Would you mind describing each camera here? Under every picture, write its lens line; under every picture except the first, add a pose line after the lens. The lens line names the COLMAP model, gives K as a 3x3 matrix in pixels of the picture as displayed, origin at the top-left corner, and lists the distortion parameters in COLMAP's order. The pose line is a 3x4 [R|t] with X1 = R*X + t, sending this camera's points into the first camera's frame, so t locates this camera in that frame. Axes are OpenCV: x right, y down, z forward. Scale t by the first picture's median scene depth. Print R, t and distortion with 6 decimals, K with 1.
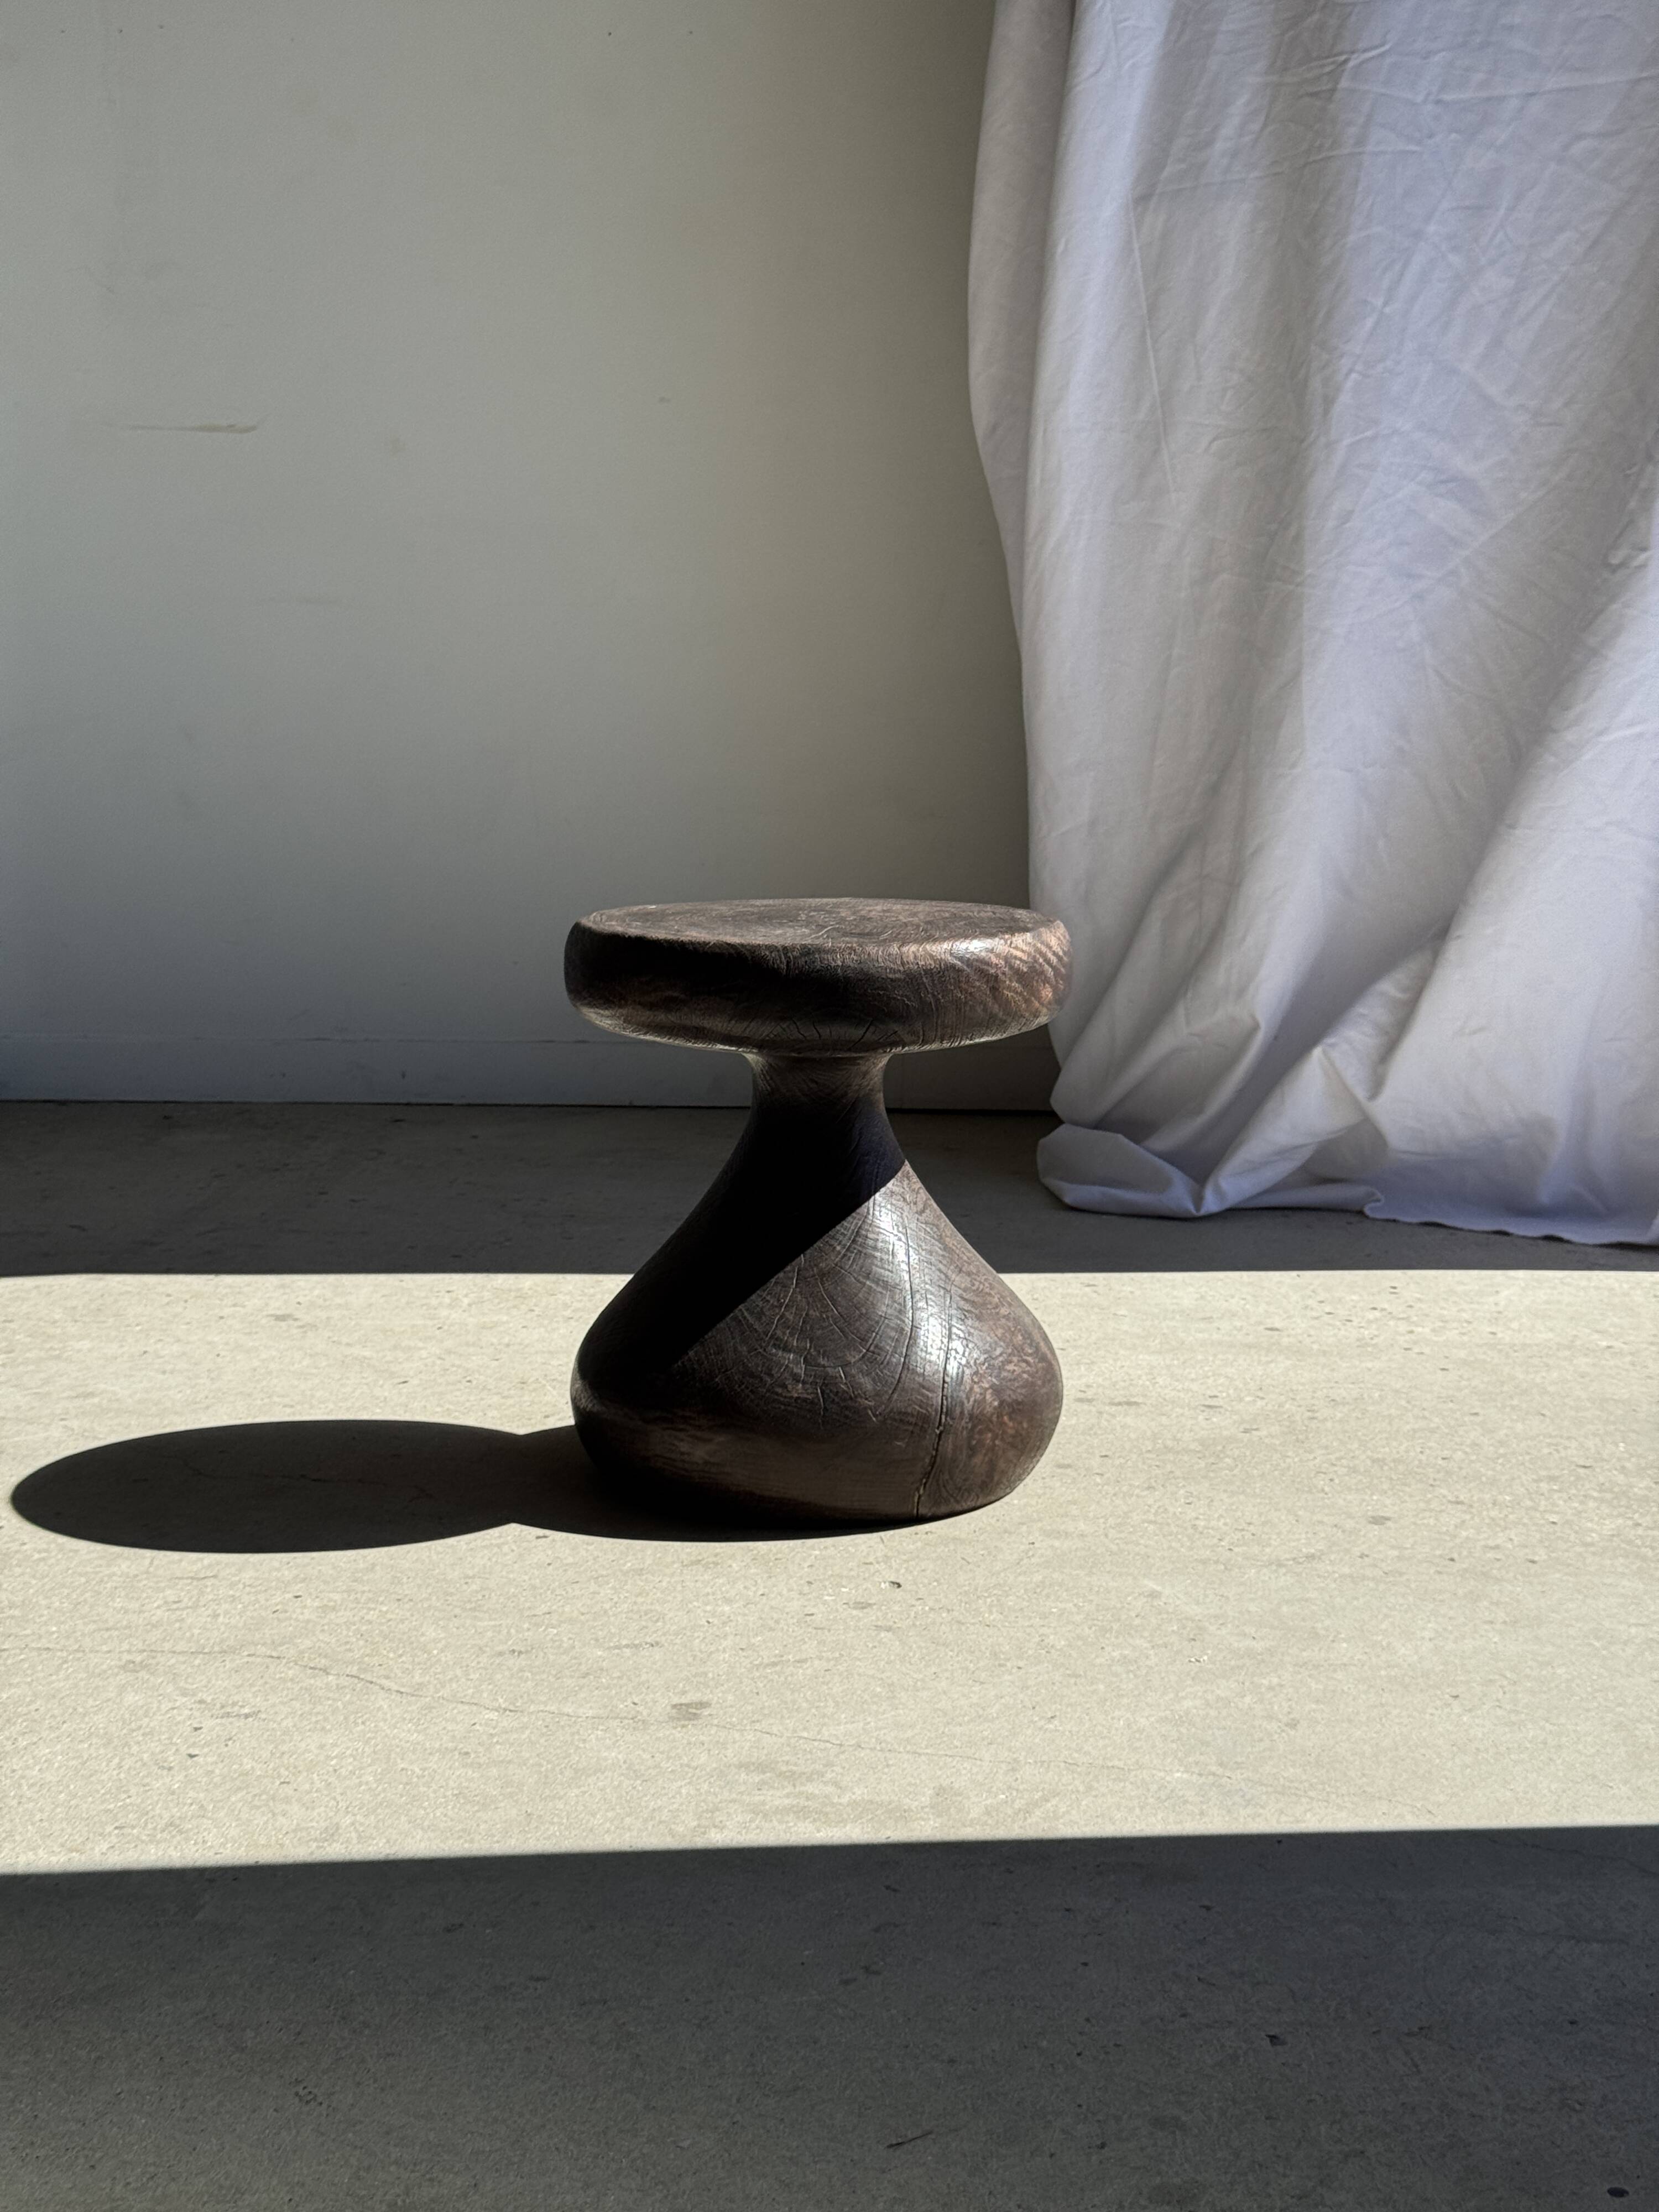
lens RADIAL K [[3080.4, 0, 836.7], [0, 3080.4, 1099.0], [0, 0, 1]] dist [0.185066, -0.374308]
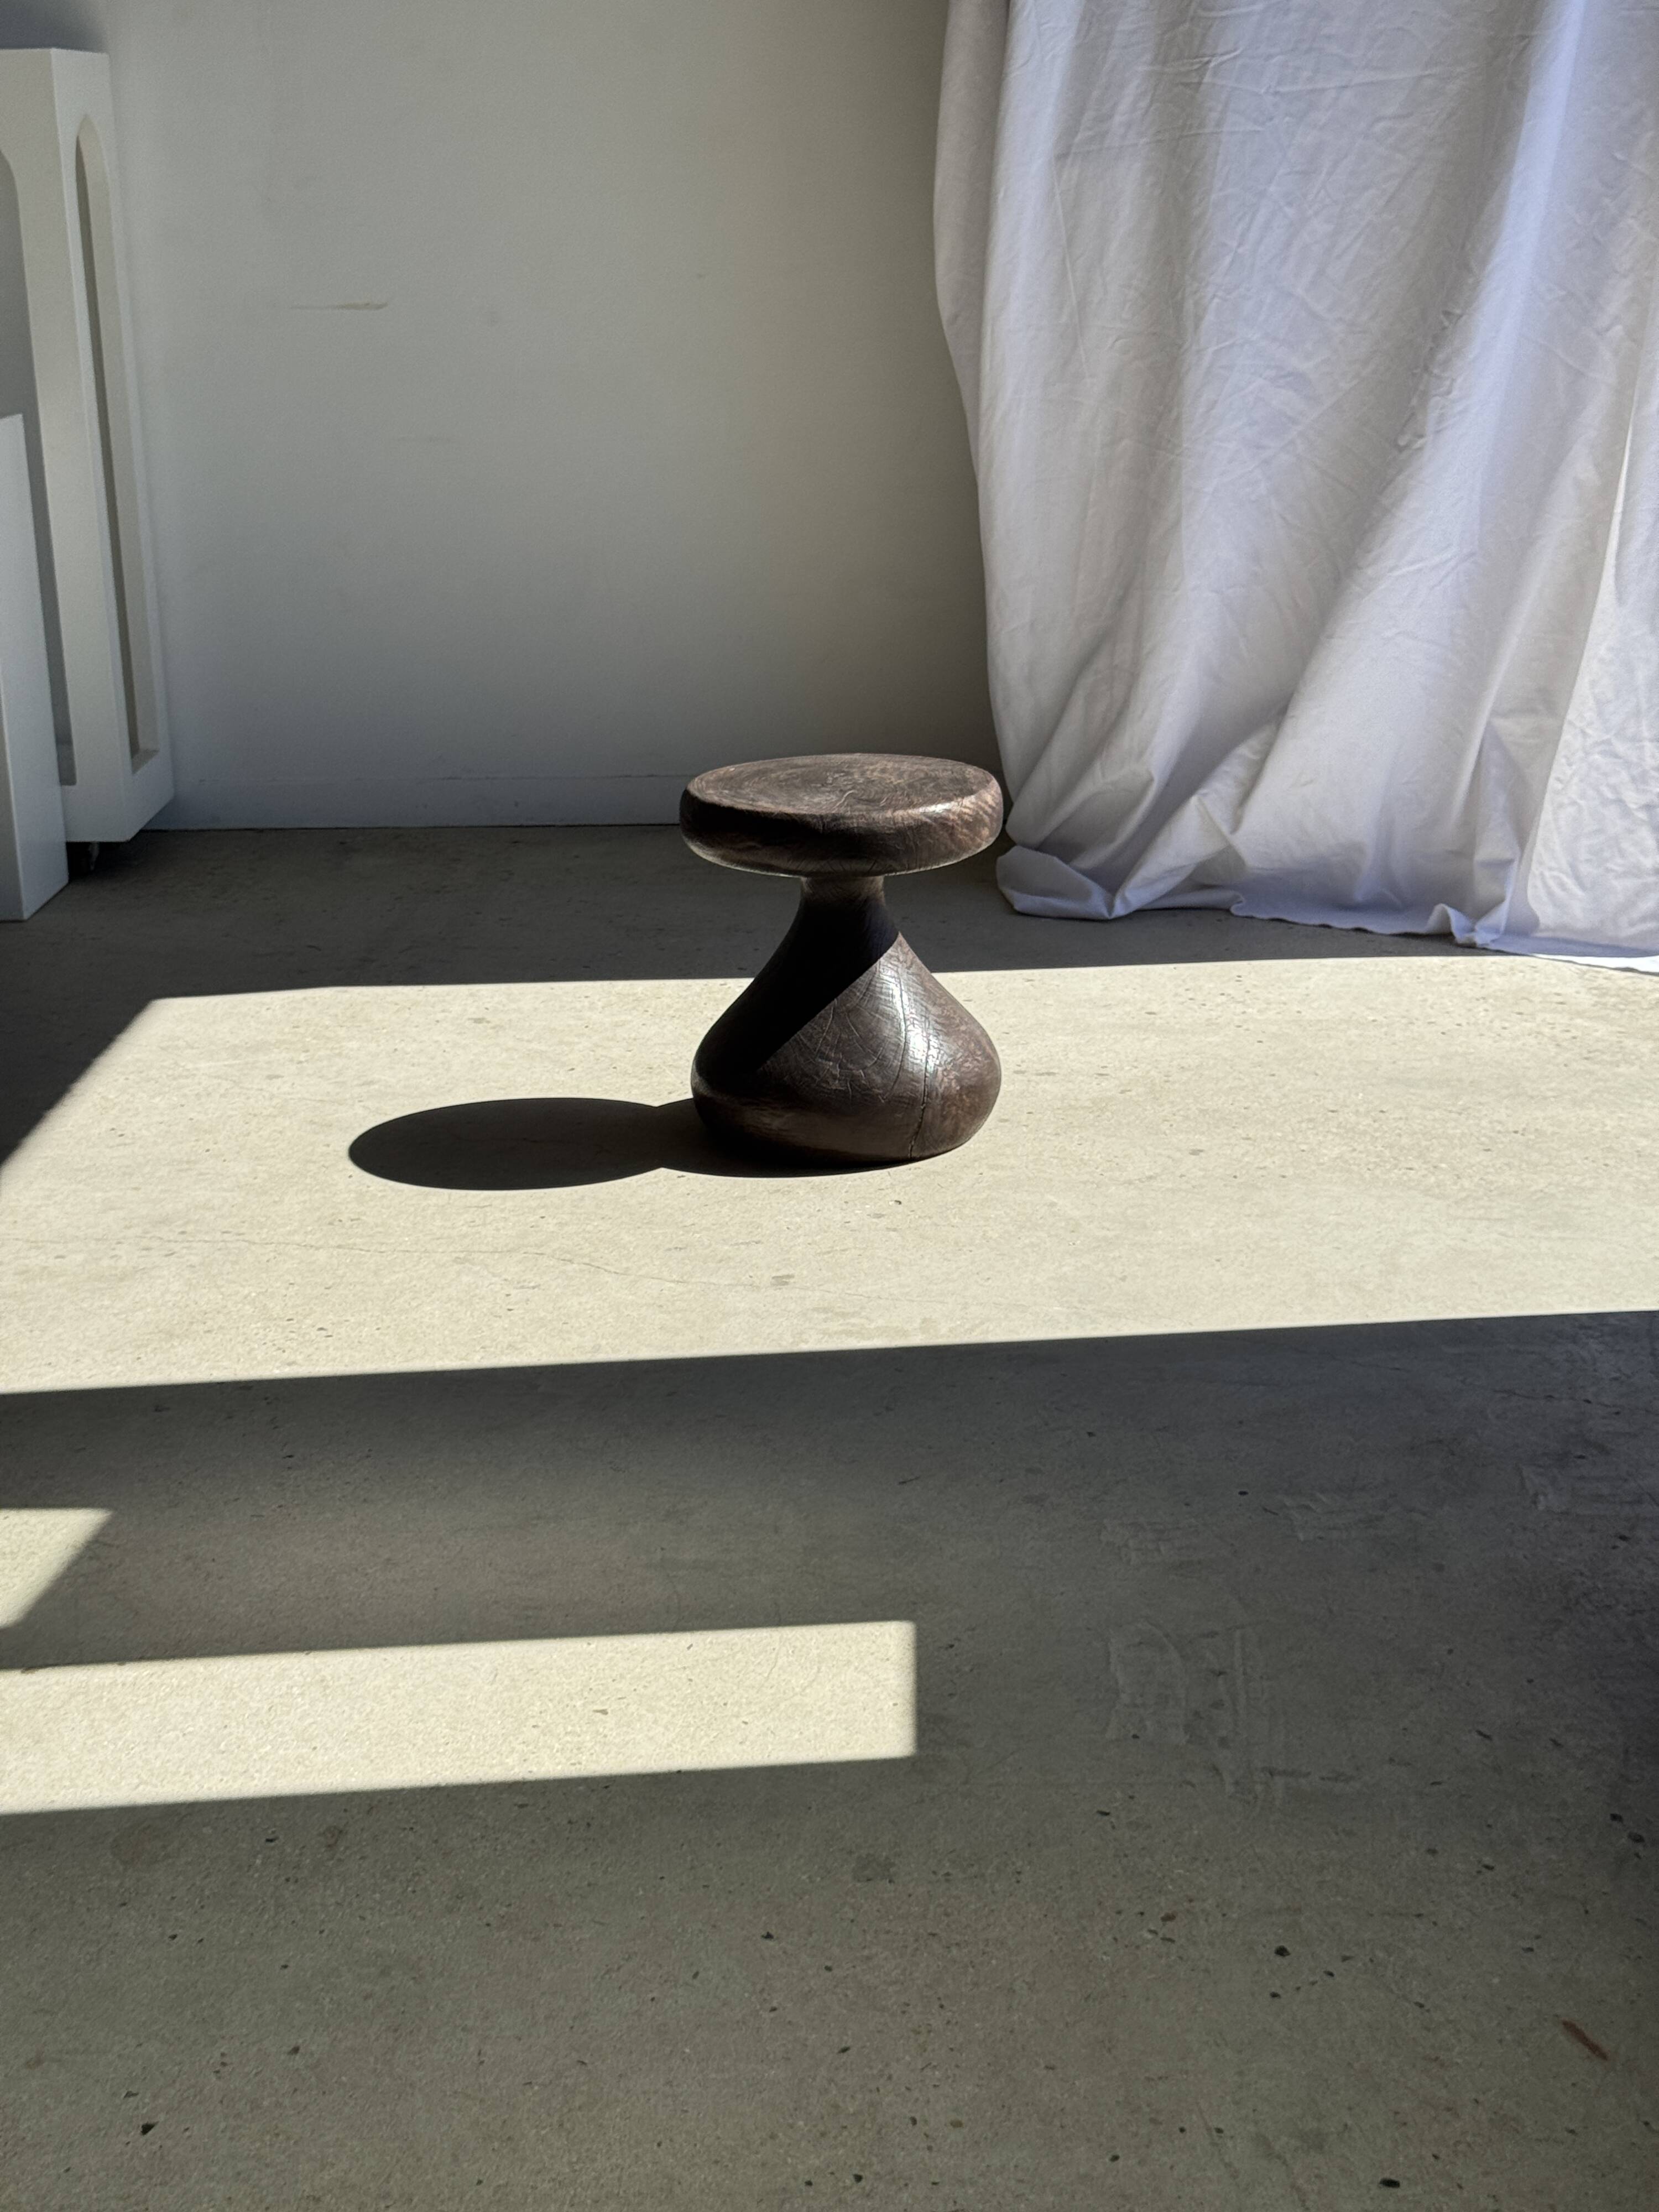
lens RADIAL K [[3047.4, 0, 818.1], [0, 3047.4, 1107.5], [0, 0, 1]] dist [0.171727, -0.306718]
pose [[0.999667, -0.024544, -0.008011, -0.008896], [0.025446, 0.989129, 0.144830, -0.122498], [0.004369, -0.144985, 0.989424, -0.570985]]
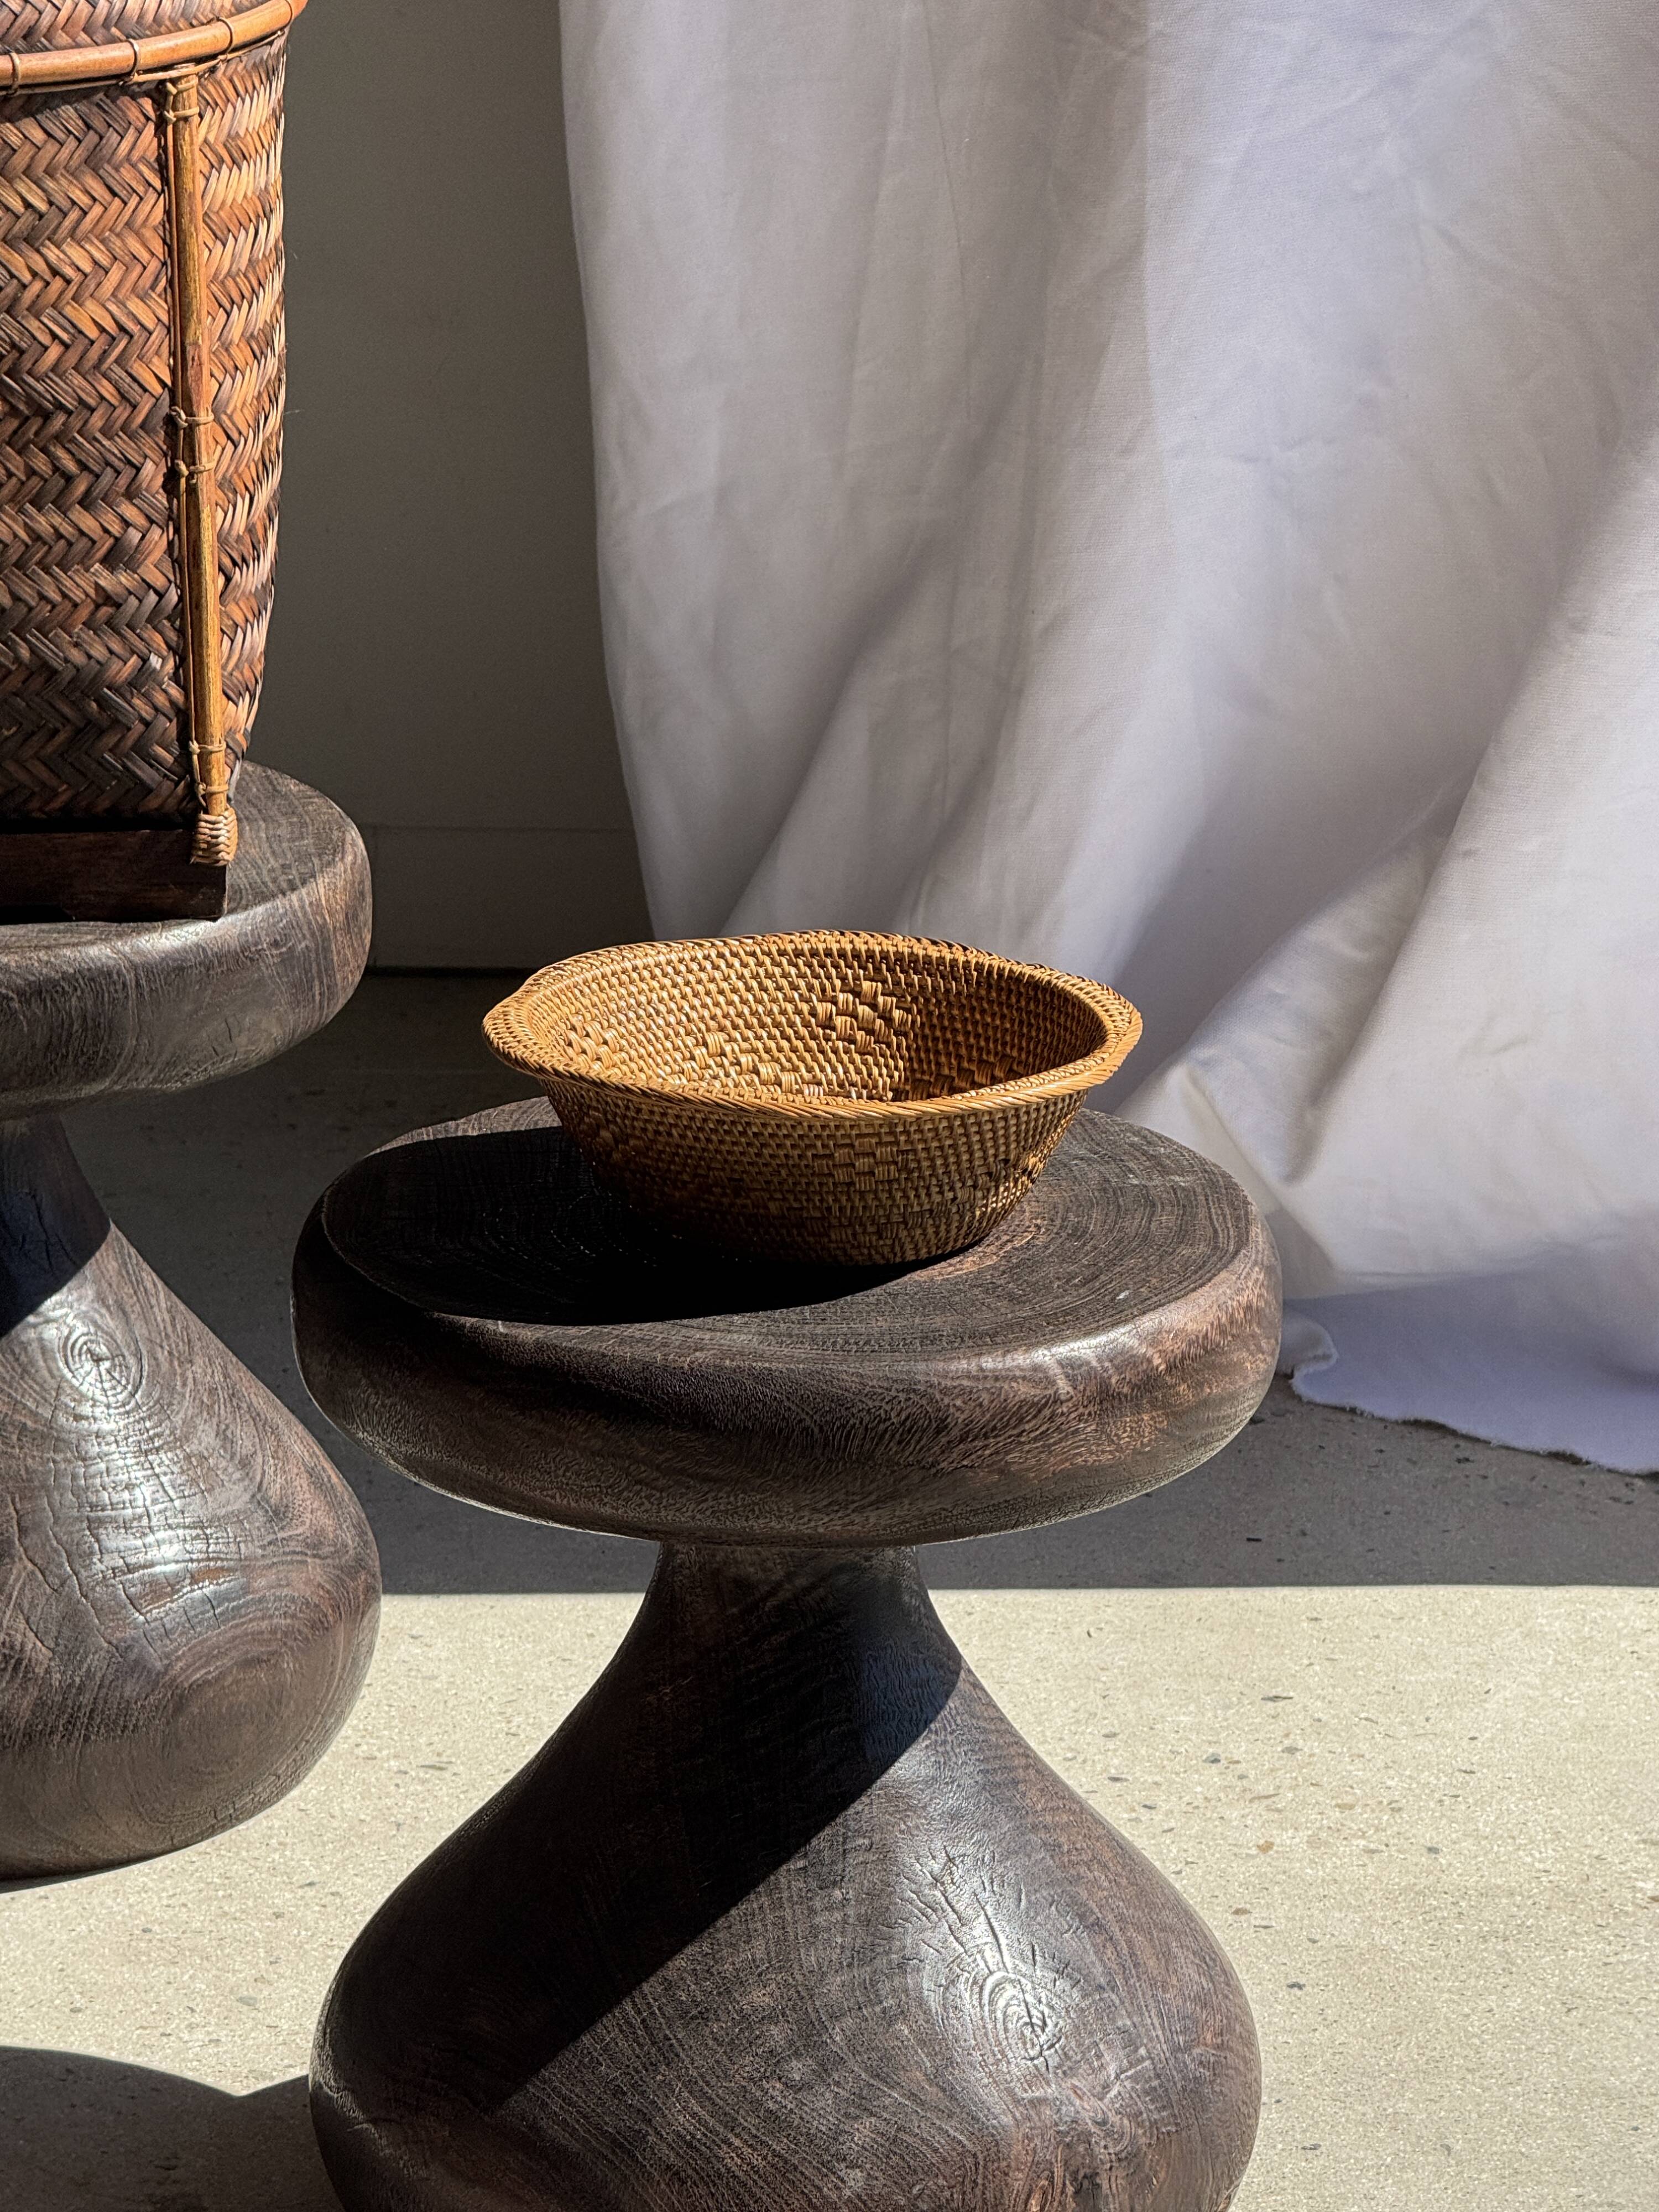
lens RADIAL K [[7760.0, 0, 828.7], [0, 7760.0, 1182.1], [0, 0, 1]] dist [0.227620, 0.376285]
pose [[0.999774, -0.009199, 0.019170, 0.121211], [0.005767, 0.985094, 0.171918, -0.298330], [-0.020465, -0.171769, 0.984925, -0.215330]]
